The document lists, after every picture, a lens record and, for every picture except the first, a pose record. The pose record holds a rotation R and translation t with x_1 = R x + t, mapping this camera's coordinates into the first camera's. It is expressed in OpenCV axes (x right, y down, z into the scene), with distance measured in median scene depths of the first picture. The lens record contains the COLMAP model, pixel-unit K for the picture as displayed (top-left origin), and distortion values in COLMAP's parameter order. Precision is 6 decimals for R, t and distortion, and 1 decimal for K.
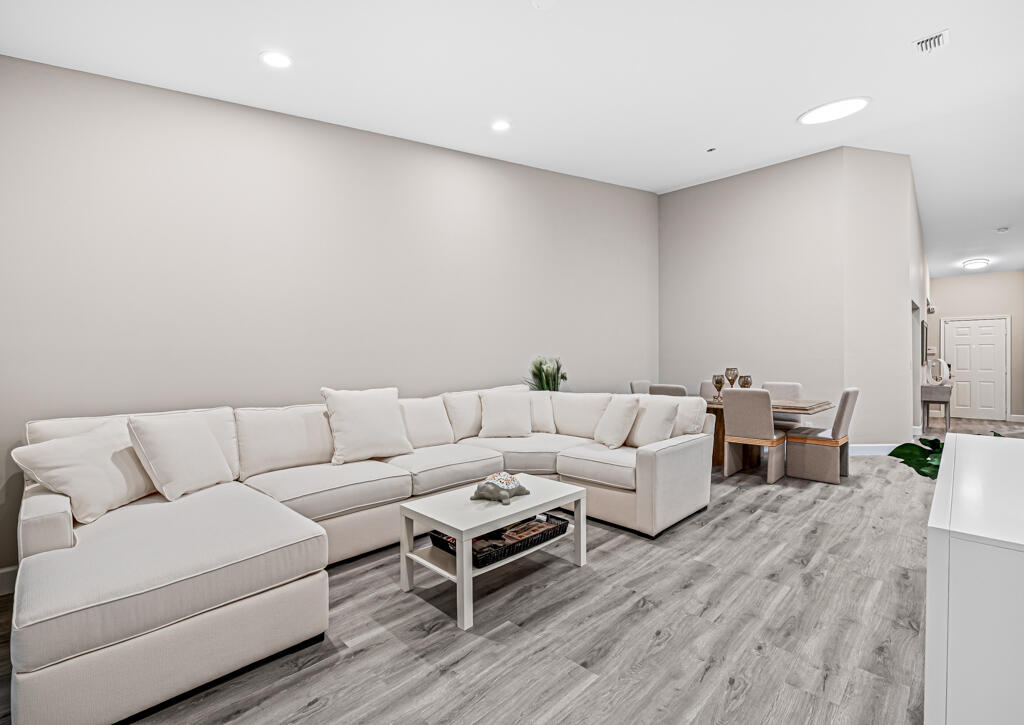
lens RADIAL K [[446.1, 0, 557.1], [0, 446.1, 363.4], [0, 0, 1]] dist [-0.002059, -0.000865]
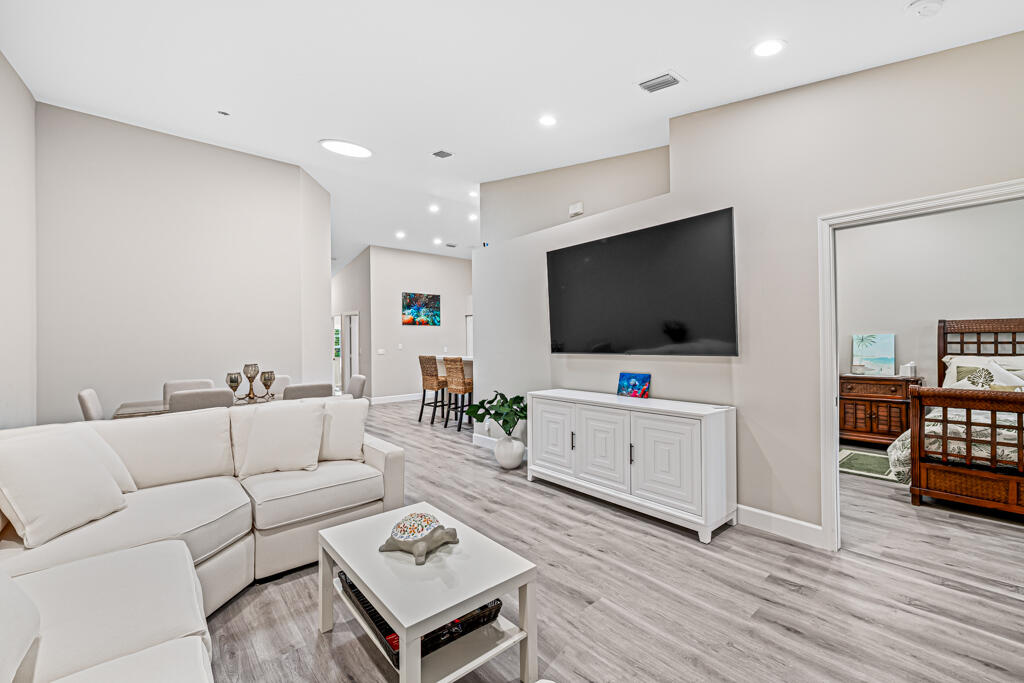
lens RADIAL K [[420.7, 0, 505.1], [0, 420.7, 340.7], [0, 0, 1]] dist [0.000365, -0.000191]
pose [[0.144066, 0.008732, 0.989529, -0.748341], [0.012600, 0.999864, -0.010658, -0.040614], [-0.989488, 0.014003, 0.143937, 0.674276]]
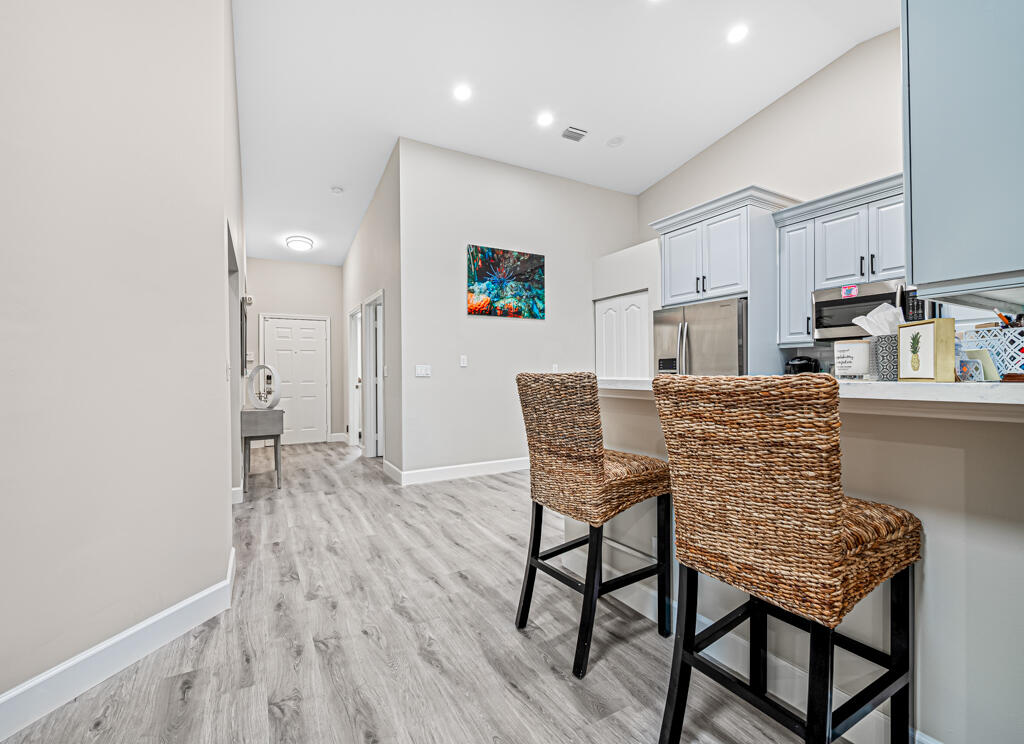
lens RADIAL K [[439.7, 0, 493.4], [0, 439.7, 370.4], [0, 0, 1]] dist [0.000914, -0.002673]
pose [[0.337812, 0.004988, 0.941201, 1.088683], [0.011766, 0.999885, -0.009522, 0.018905], [-0.941140, 0.014291, 0.337714, 1.382276]]
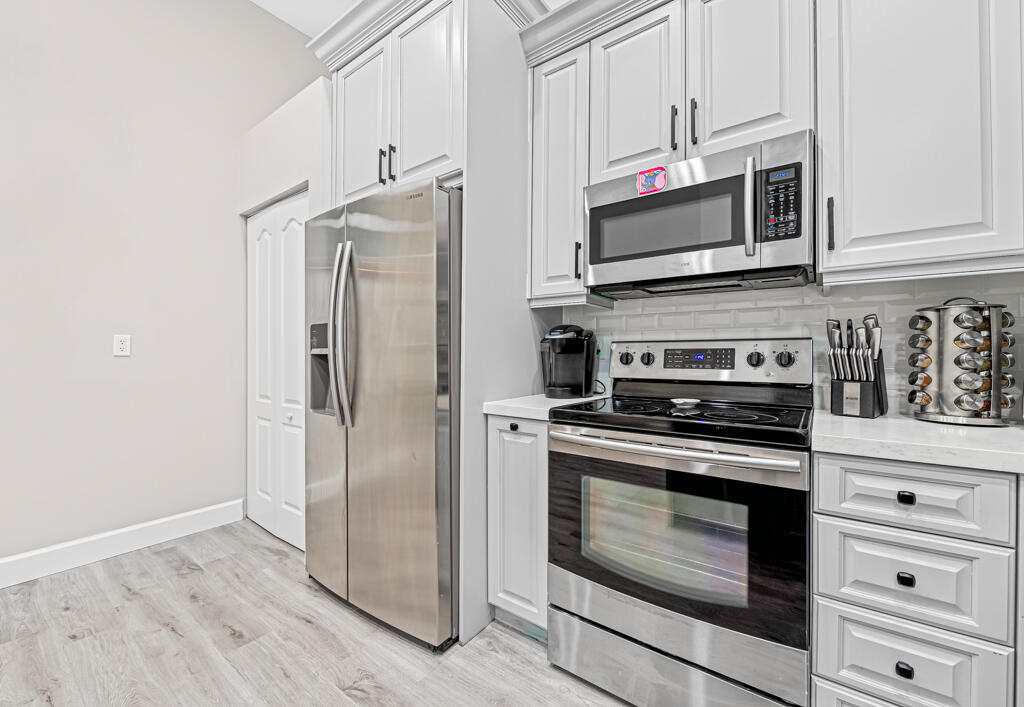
lens RADIAL K [[420.4, 0, 508.4], [0, 420.4, 352.1], [0, 0, 1]] dist [-0.006976, -0.001970]
pose [[-0.090680, 0.000916, 0.995880, 2.134603], [0.004756, 0.999989, -0.000487, 0.016274], [-0.995869, 0.004693, -0.090683, 1.066922]]
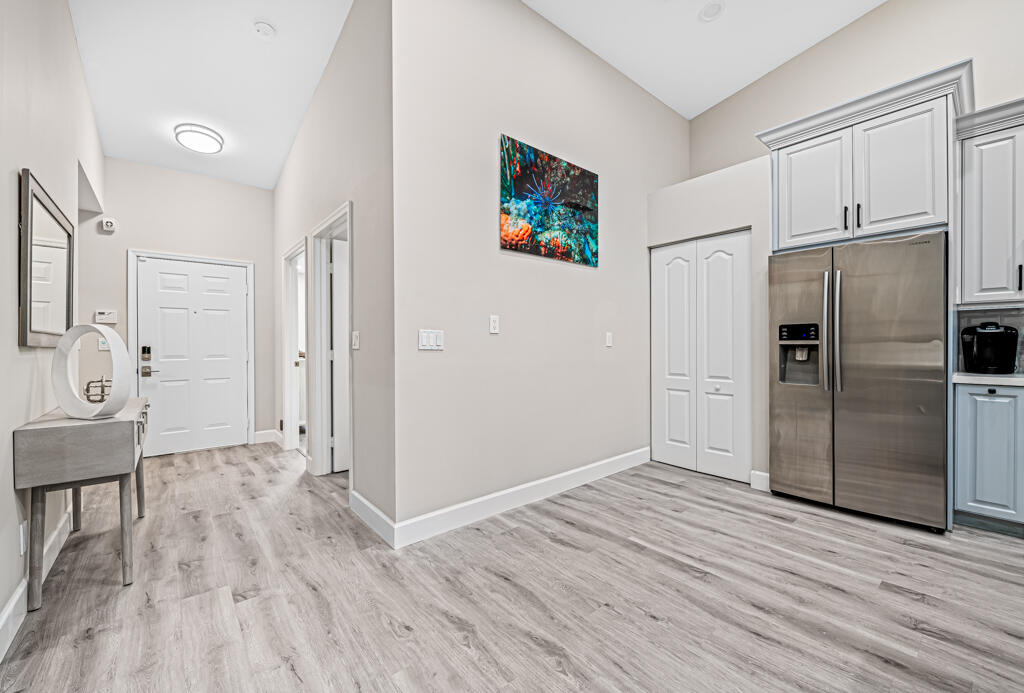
lens RADIAL K [[415.4, 0, 526.7], [0, 415.4, 345.1], [0, 0, 1]] dist [0.002869, -0.003884]
pose [[0.125831, 0.001776, 0.992050, 1.717626], [0.008009, 0.999964, -0.002806, 0.017763], [-0.992019, 0.008299, 0.125813, 1.890642]]
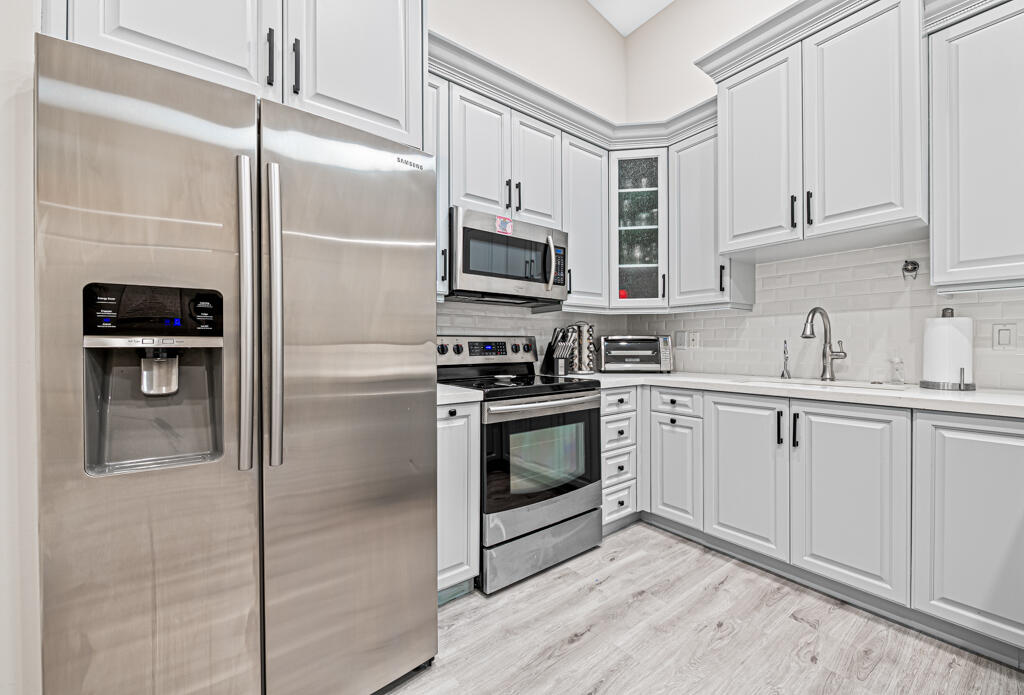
lens RADIAL K [[407.5, 0, 514.8], [0, 407.5, 347.2], [0, 0, 1]] dist [-0.004975, -0.000853]
pose [[-0.983902, 0.000132, 0.178708, 2.523320], [0.002148, 0.999936, 0.011084, 0.014394], [-0.178695, 0.011289, -0.983840, 1.611685]]
